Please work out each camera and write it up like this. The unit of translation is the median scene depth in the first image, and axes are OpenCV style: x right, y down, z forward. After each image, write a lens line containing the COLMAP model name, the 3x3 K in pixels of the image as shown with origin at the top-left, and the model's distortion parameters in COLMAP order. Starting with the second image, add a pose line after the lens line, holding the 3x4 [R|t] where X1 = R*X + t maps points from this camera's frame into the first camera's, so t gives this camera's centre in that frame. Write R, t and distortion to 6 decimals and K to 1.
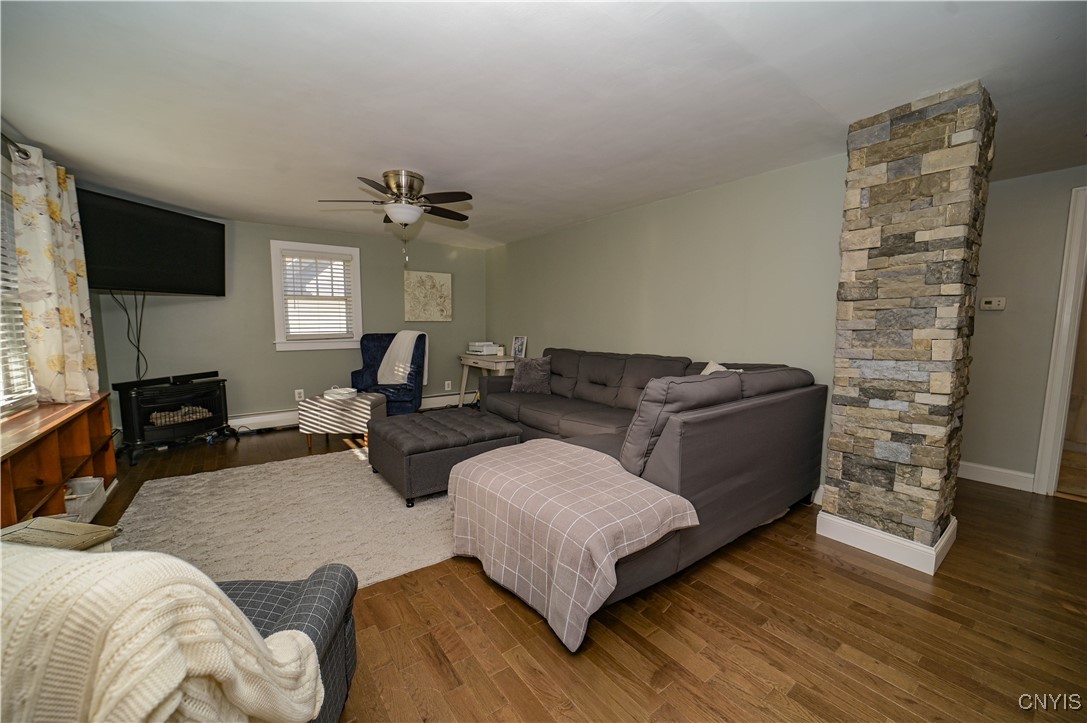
lens RADIAL K [[432.3, 0, 543.5], [0, 432.3, 361.5], [0, 0, 1]] dist [-0.035188, 0.009926]
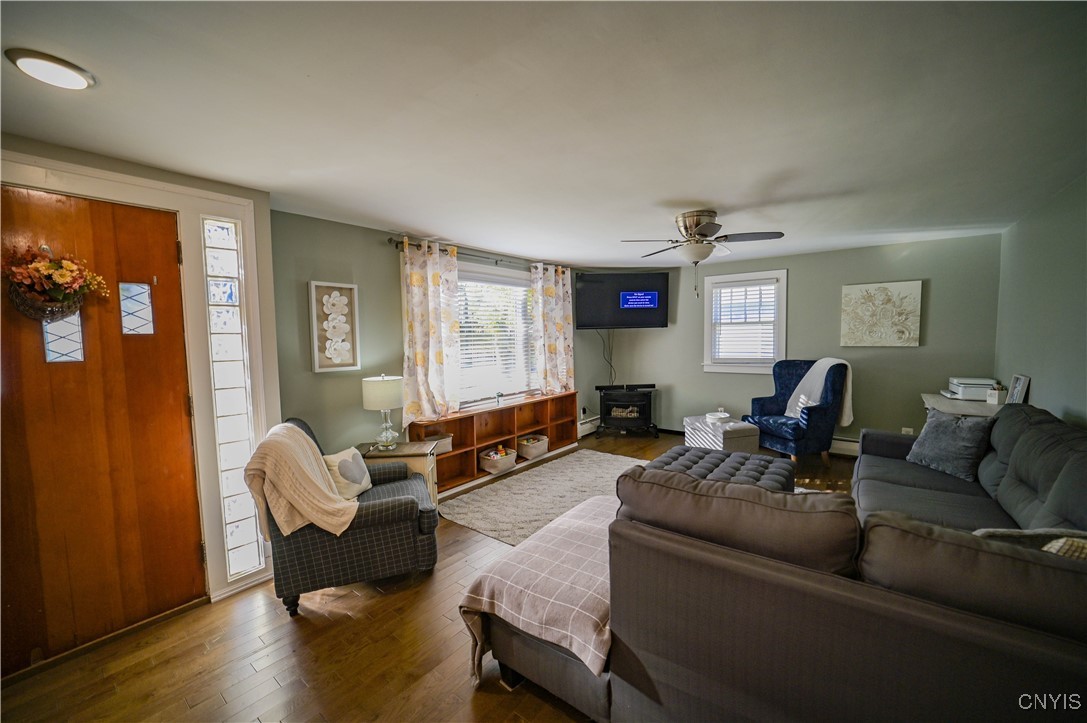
lens RADIAL K [[432.3, 0, 543.5], [0, 432.3, 361.5], [0, 0, 1]] dist [-0.035188, 0.009926]
pose [[0.255927, 0.052090, -0.965292, 0.672240], [-0.066441, 0.997134, 0.036193, -0.111658], [0.964410, 0.054872, 0.258654, 0.461990]]
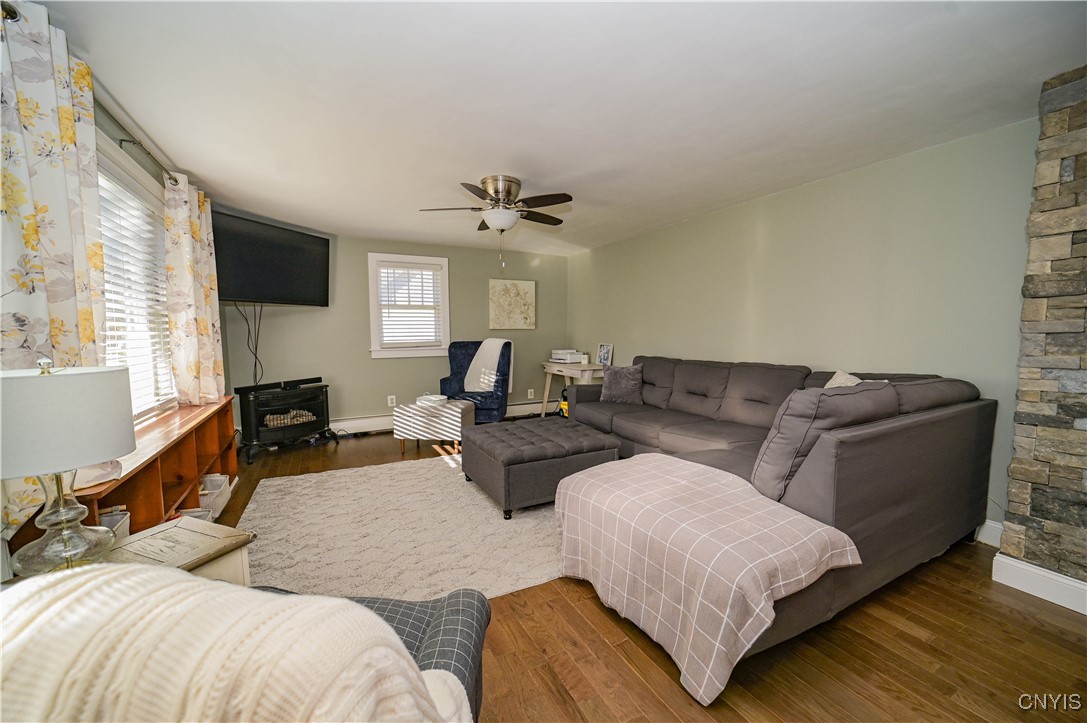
lens RADIAL K [[432.3, 0, 543.5], [0, 432.3, 361.5], [0, 0, 1]] dist [-0.035188, 0.009926]
pose [[0.987769, 0.002884, -0.155897, -0.080925], [-0.005912, 0.999803, -0.018960, 0.001196], [0.155812, 0.019650, 0.987591, 0.046508]]
